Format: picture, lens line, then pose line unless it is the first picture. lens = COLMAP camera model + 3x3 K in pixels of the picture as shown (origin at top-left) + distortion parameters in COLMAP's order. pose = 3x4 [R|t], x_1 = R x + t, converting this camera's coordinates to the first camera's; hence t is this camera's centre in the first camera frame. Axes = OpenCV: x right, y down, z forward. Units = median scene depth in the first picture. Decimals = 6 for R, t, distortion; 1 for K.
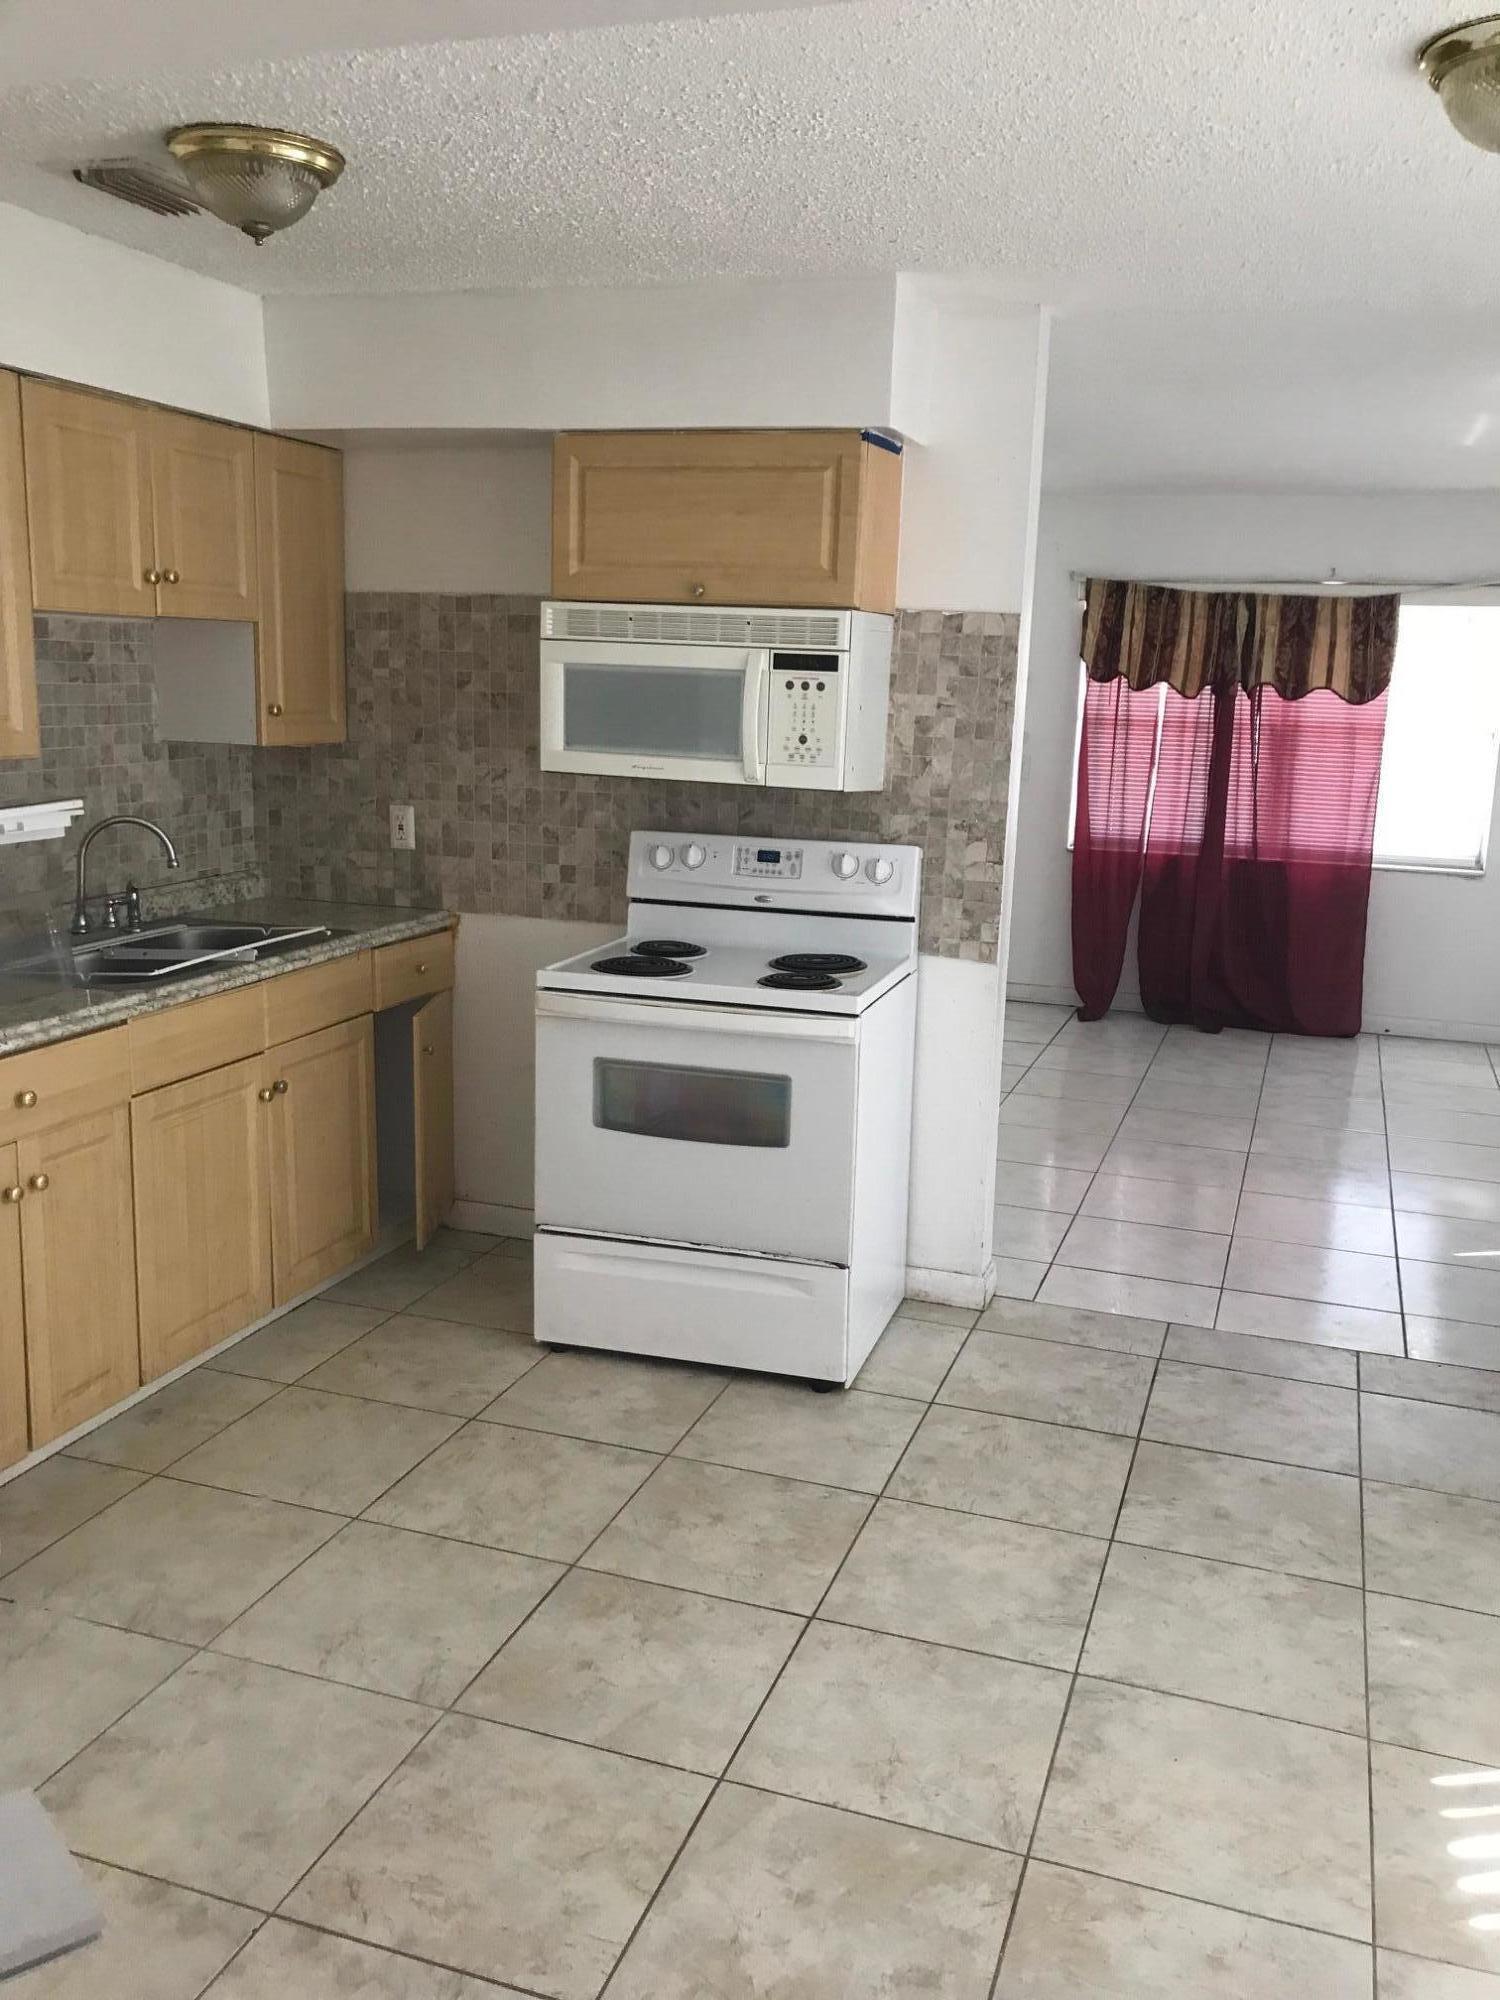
lens RADIAL K [[1646.9, 0, 764.7], [0, 1646.9, 1004.2], [0, 0, 1]] dist [0.006065, 0.015188]
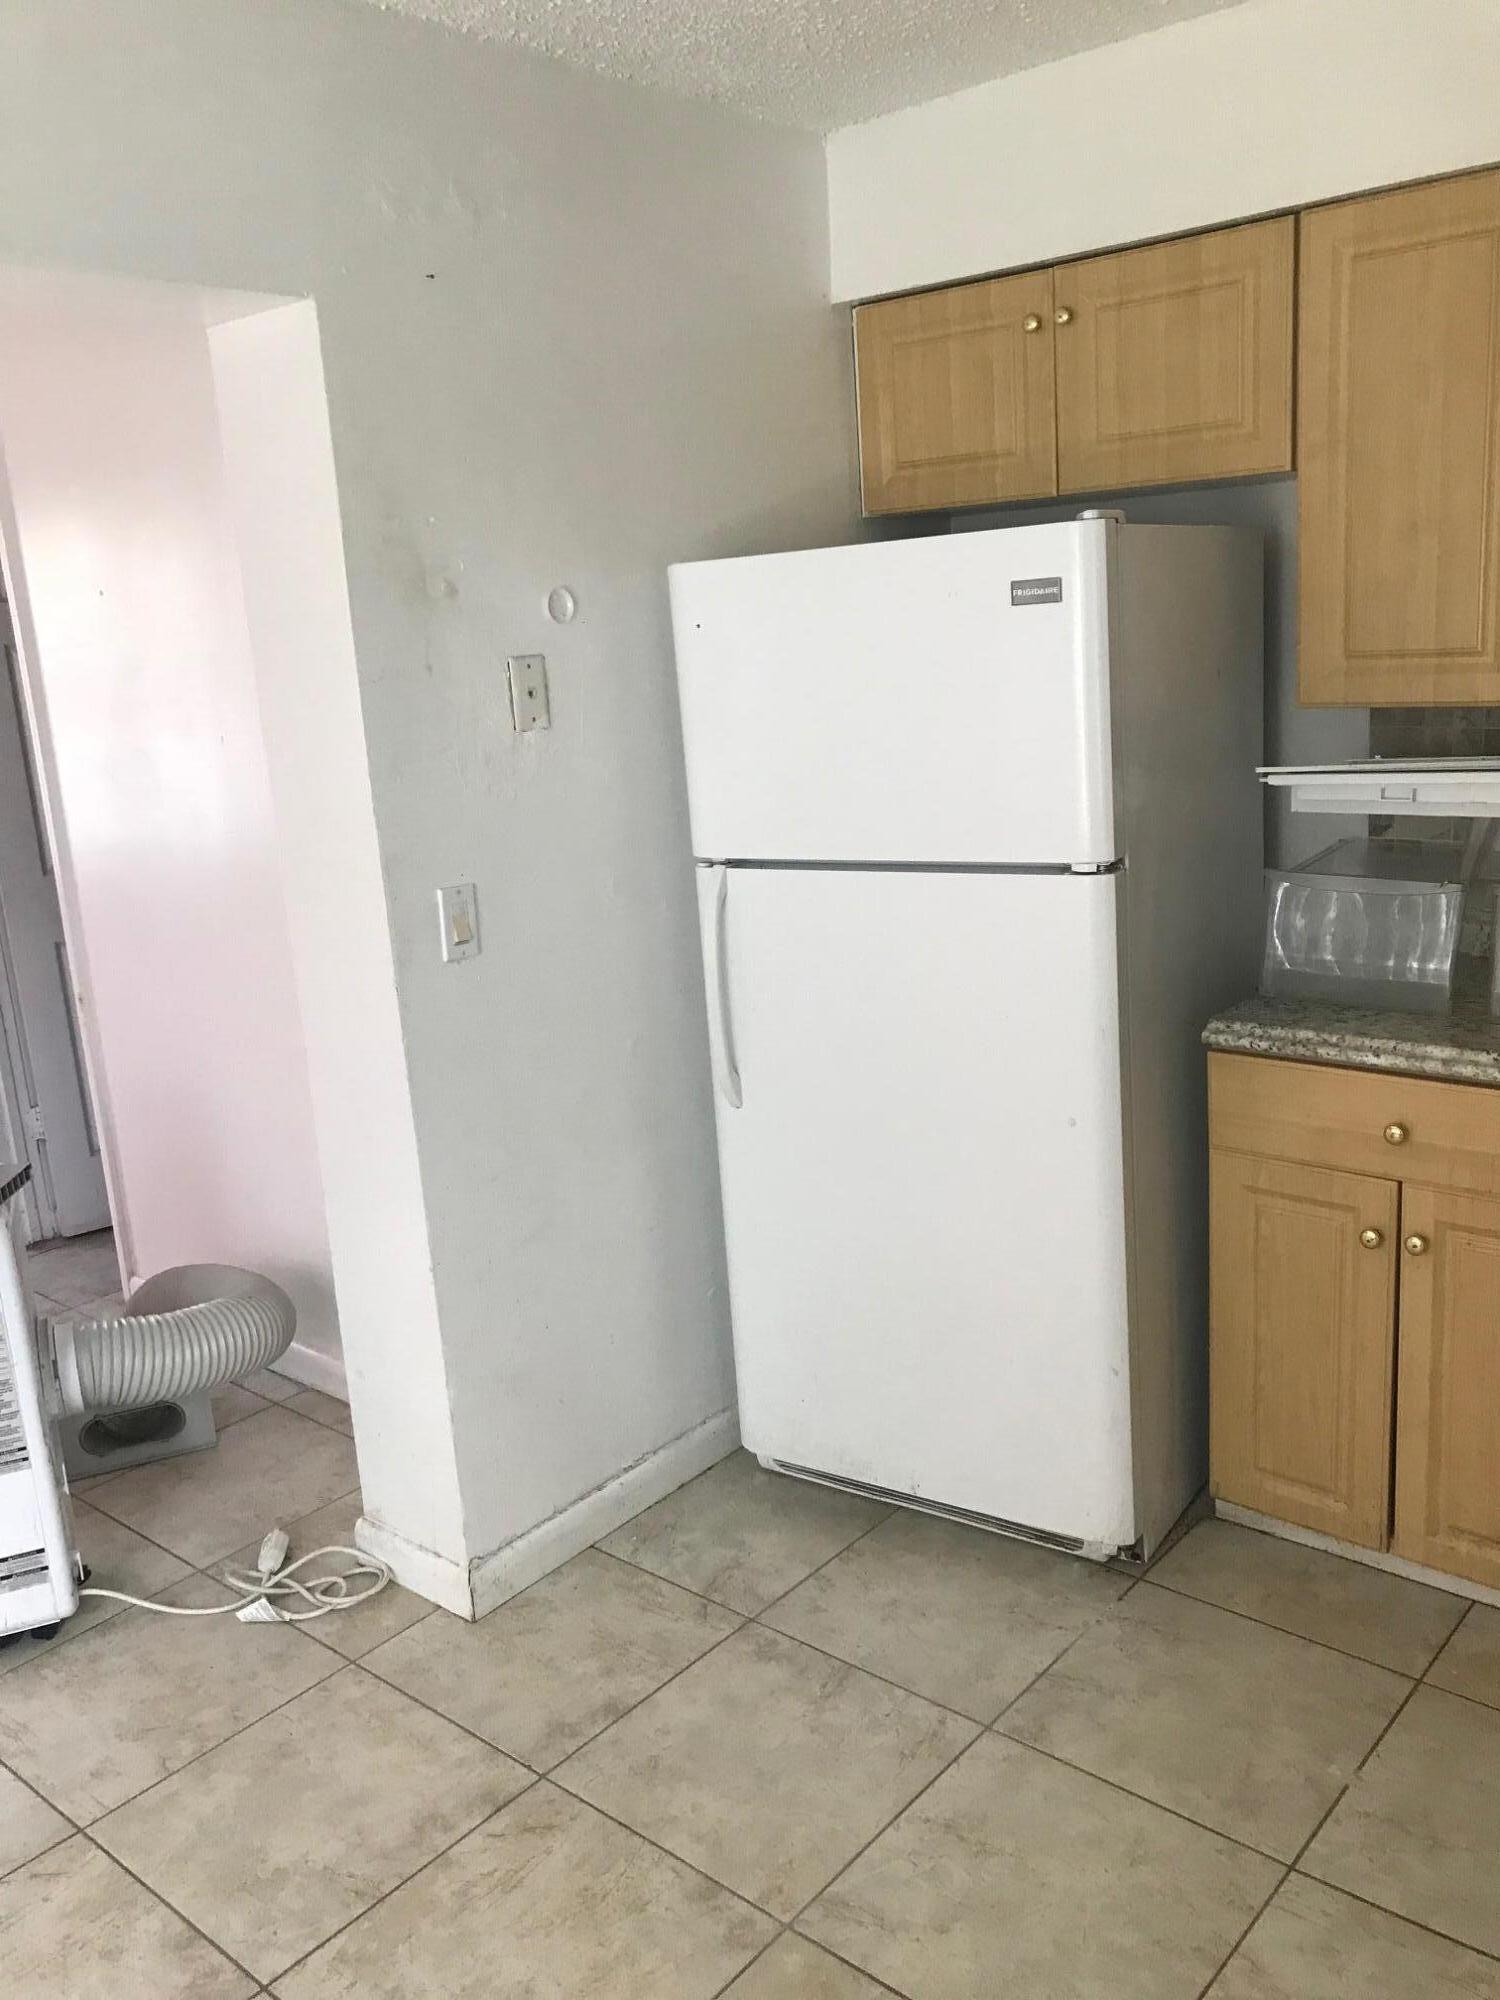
lens RADIAL K [[1646.9, 0, 764.7], [0, 1646.9, 993.2], [0, 0, 1]] dist [0.006065, 0.015188]
pose [[-0.369577, 0.204624, -0.906389, 0.427140], [-0.136783, 0.952844, 0.270885, -0.207782], [0.919077, 0.224092, -0.324160, 1.111115]]
